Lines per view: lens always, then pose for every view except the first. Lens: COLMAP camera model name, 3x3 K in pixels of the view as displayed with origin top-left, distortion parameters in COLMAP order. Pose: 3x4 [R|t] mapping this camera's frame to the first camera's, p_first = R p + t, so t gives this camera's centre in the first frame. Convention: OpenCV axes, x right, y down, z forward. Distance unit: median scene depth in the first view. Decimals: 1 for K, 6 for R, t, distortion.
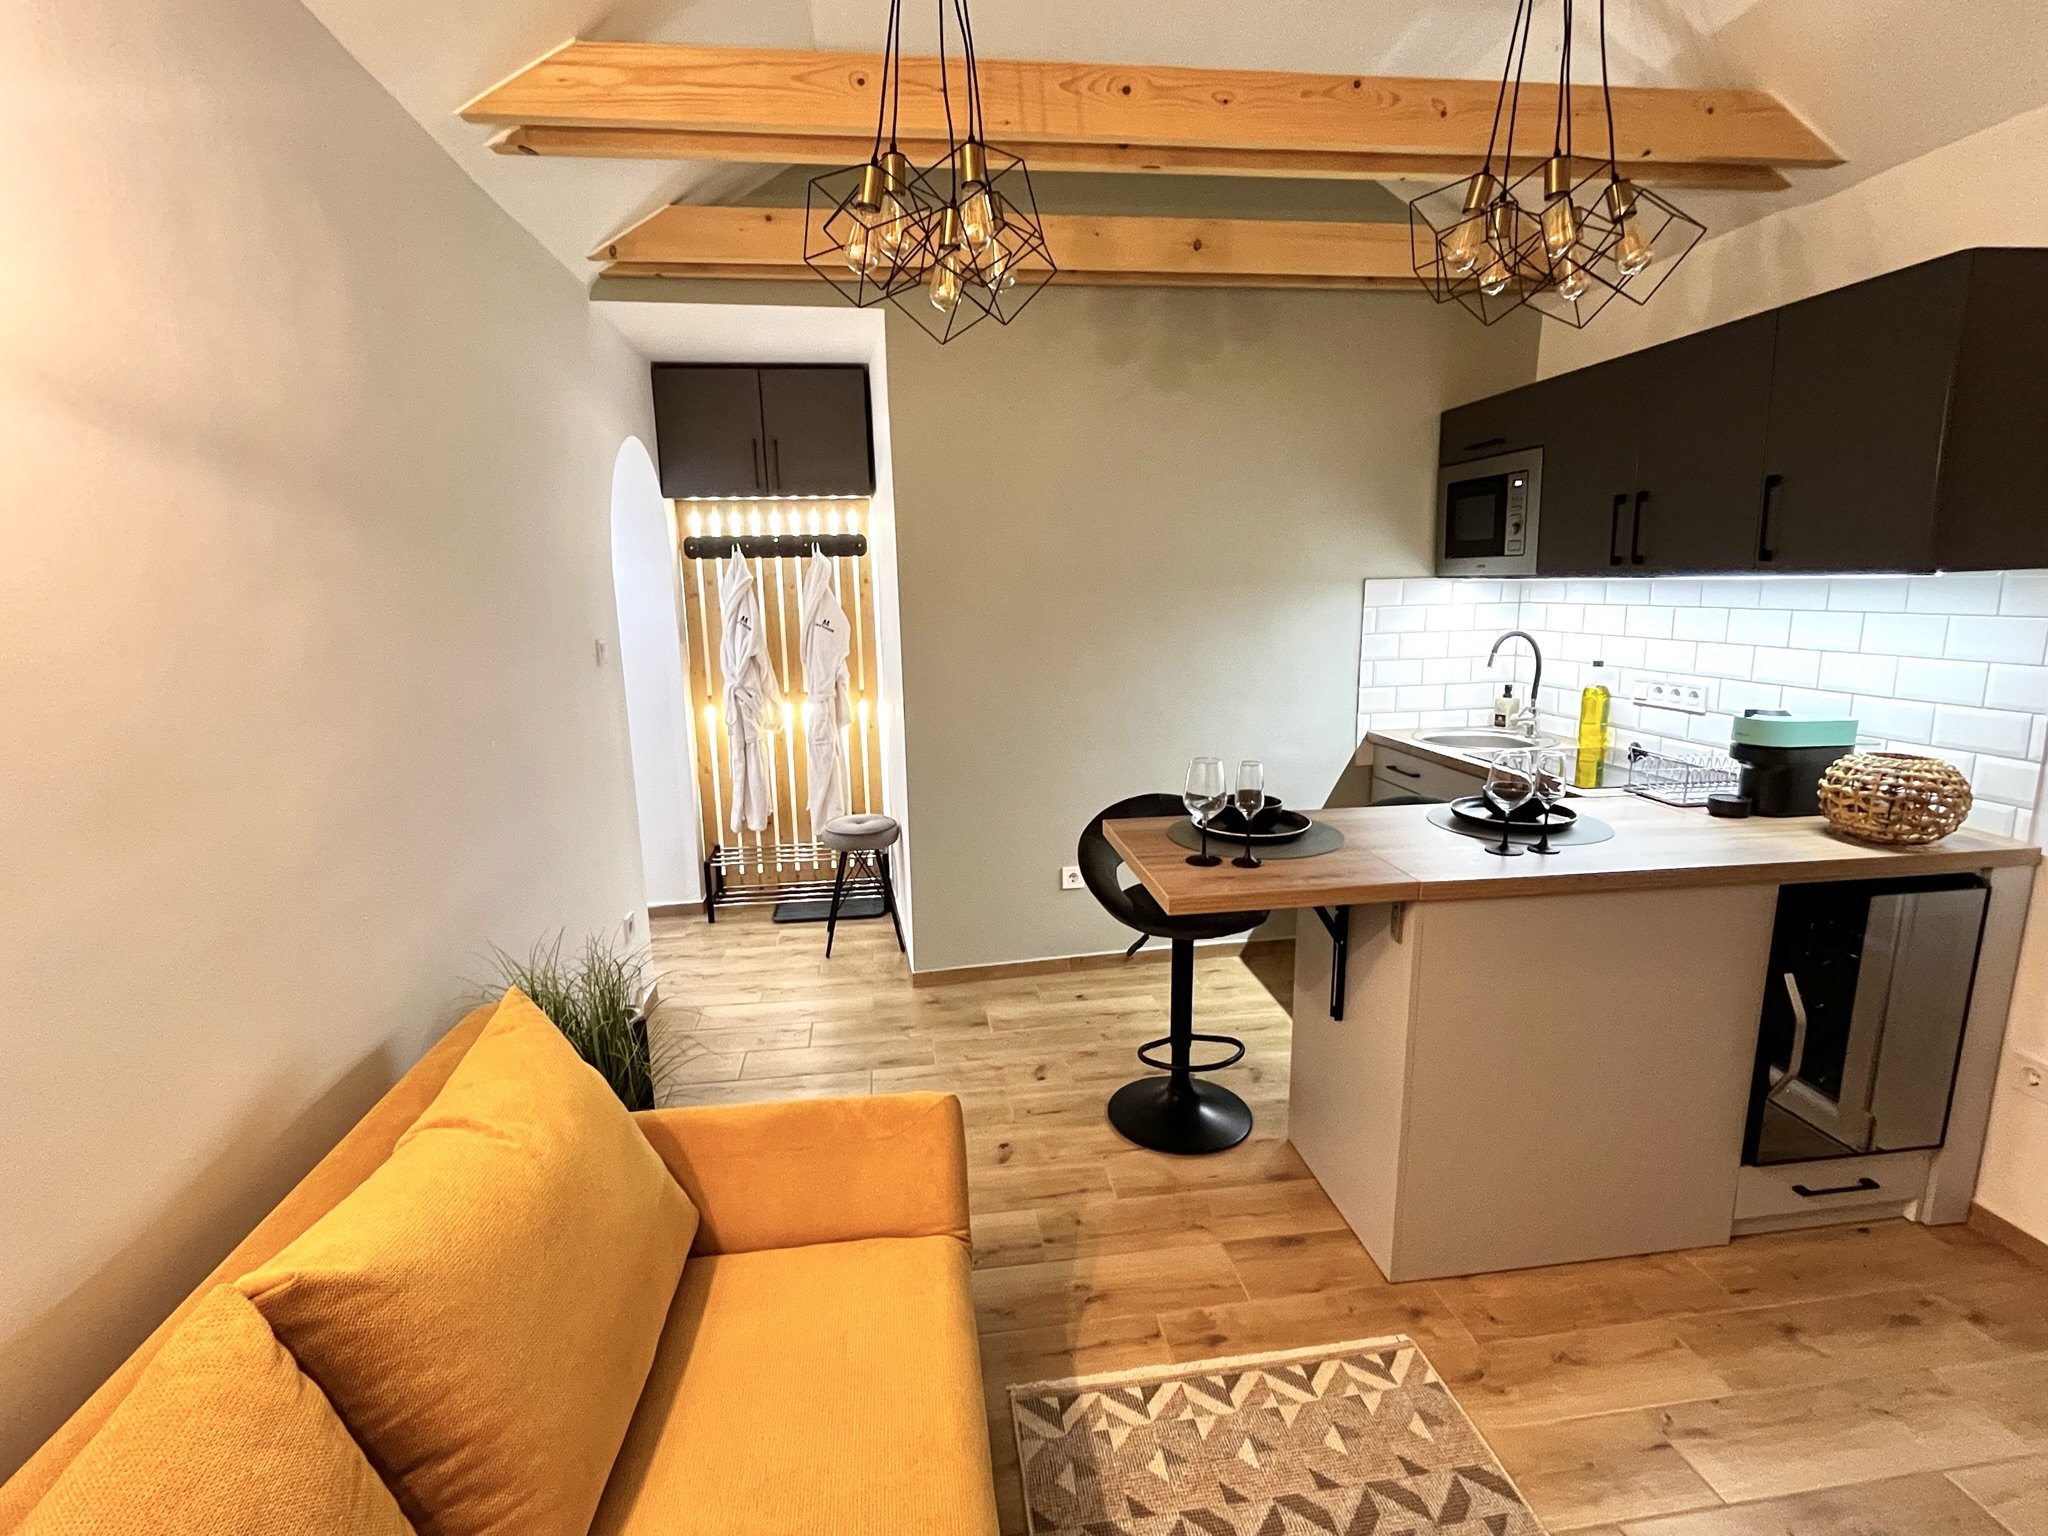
lens RADIAL K [[973.7, 0, 1017.5], [0, 973.7, 766.5], [0, 0, 1]] dist [0.000168, 0.000192]
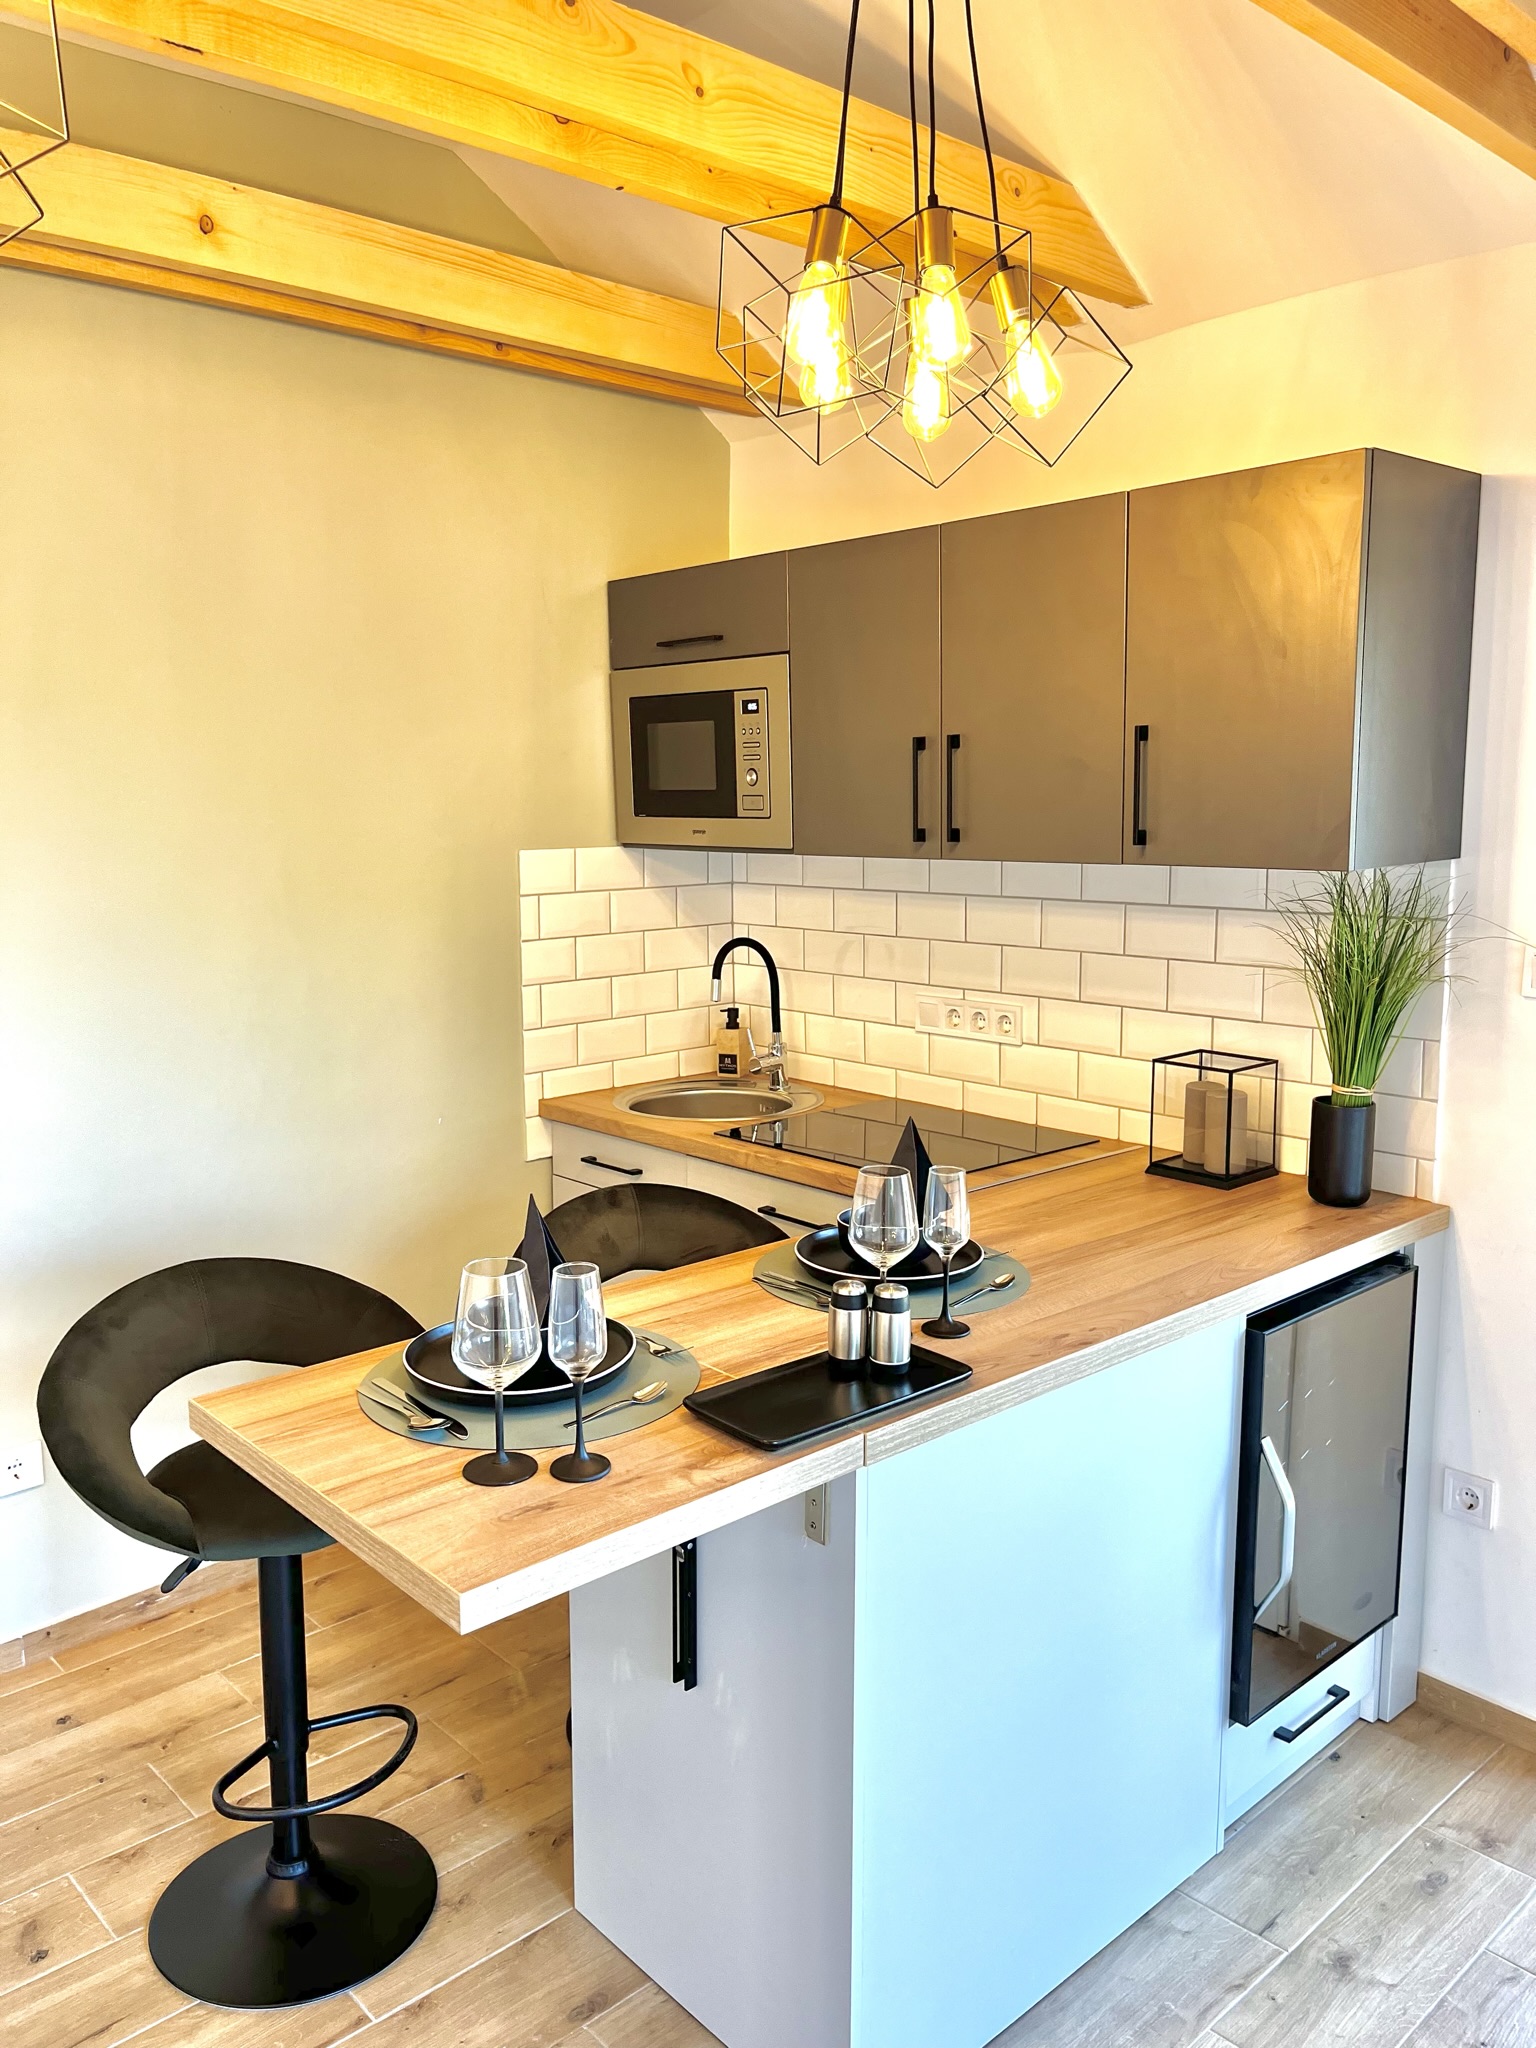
lens RADIAL K [[1561.2, 0, 782.5], [0, 1561.2, 1033.1], [0, 0, 1]] dist [0.043093, -0.013553]
pose [[0.819056, -0.074684, 0.568832, -0.066857], [0.100114, 0.994884, -0.013531, -0.056391], [-0.564911, 0.068030, 0.822343, 0.144248]]
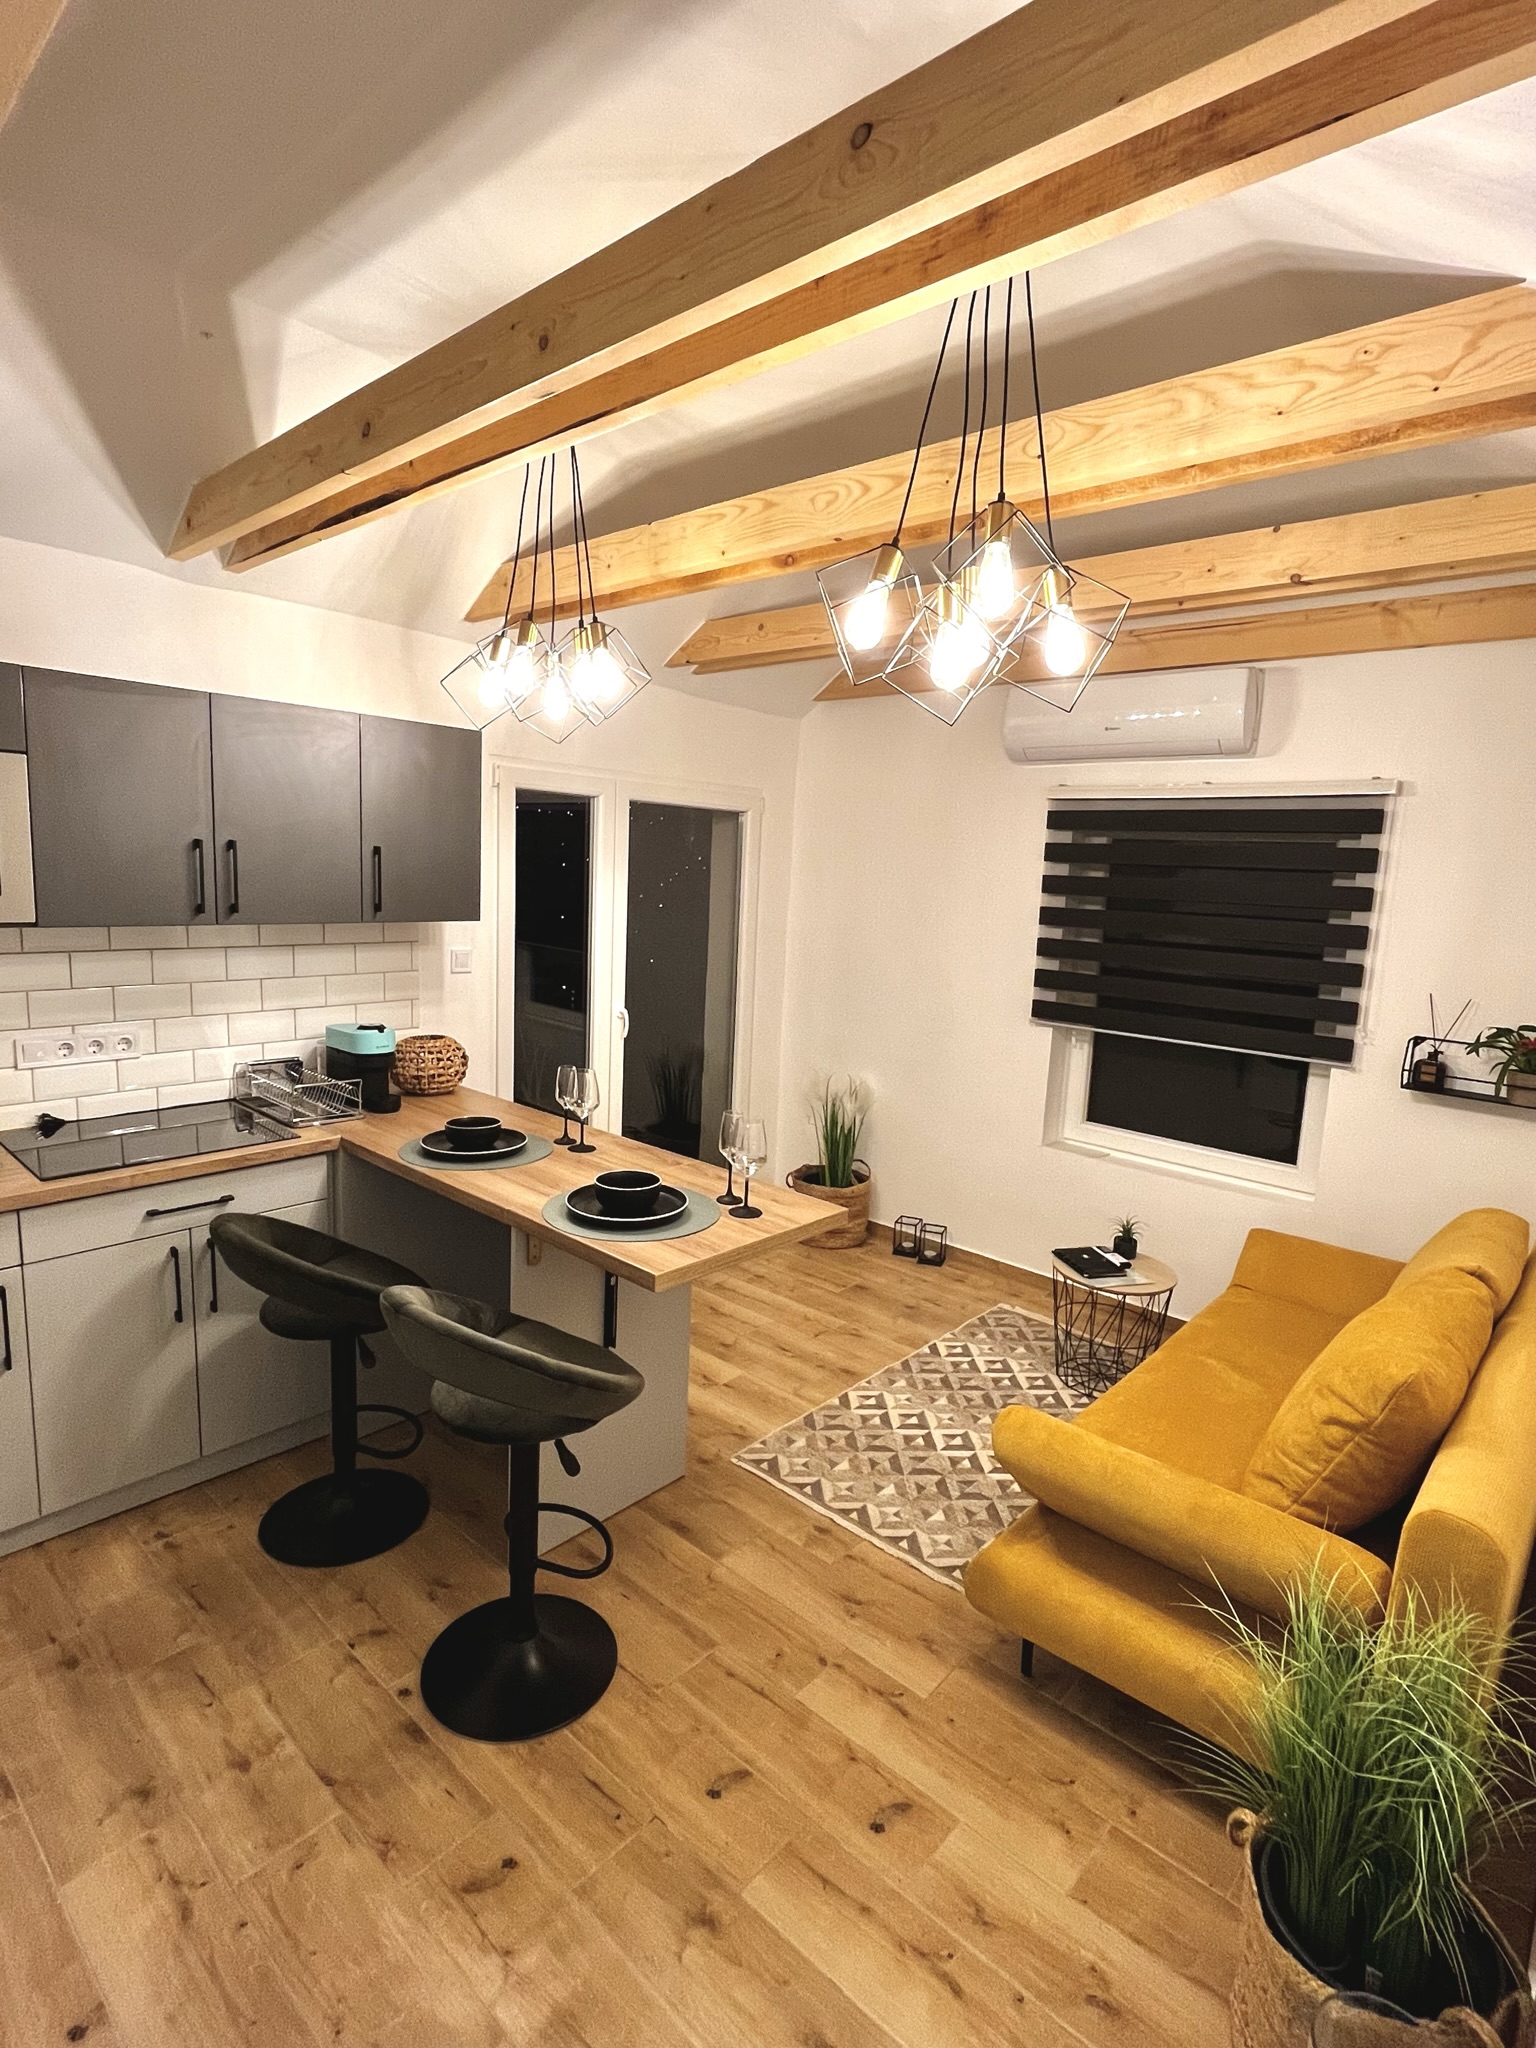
lens RADIAL K [[1030.6, 0, 769.0], [0, 1030.6, 1018.0], [0, 0, 1]] dist [-0.002373, -0.000380]
pose [[-0.655180, -0.120964, 0.745726, -0.393255], [0.112555, 0.960452, 0.254683, -0.240696], [-0.747041, 0.250799, -0.615653, 0.981201]]
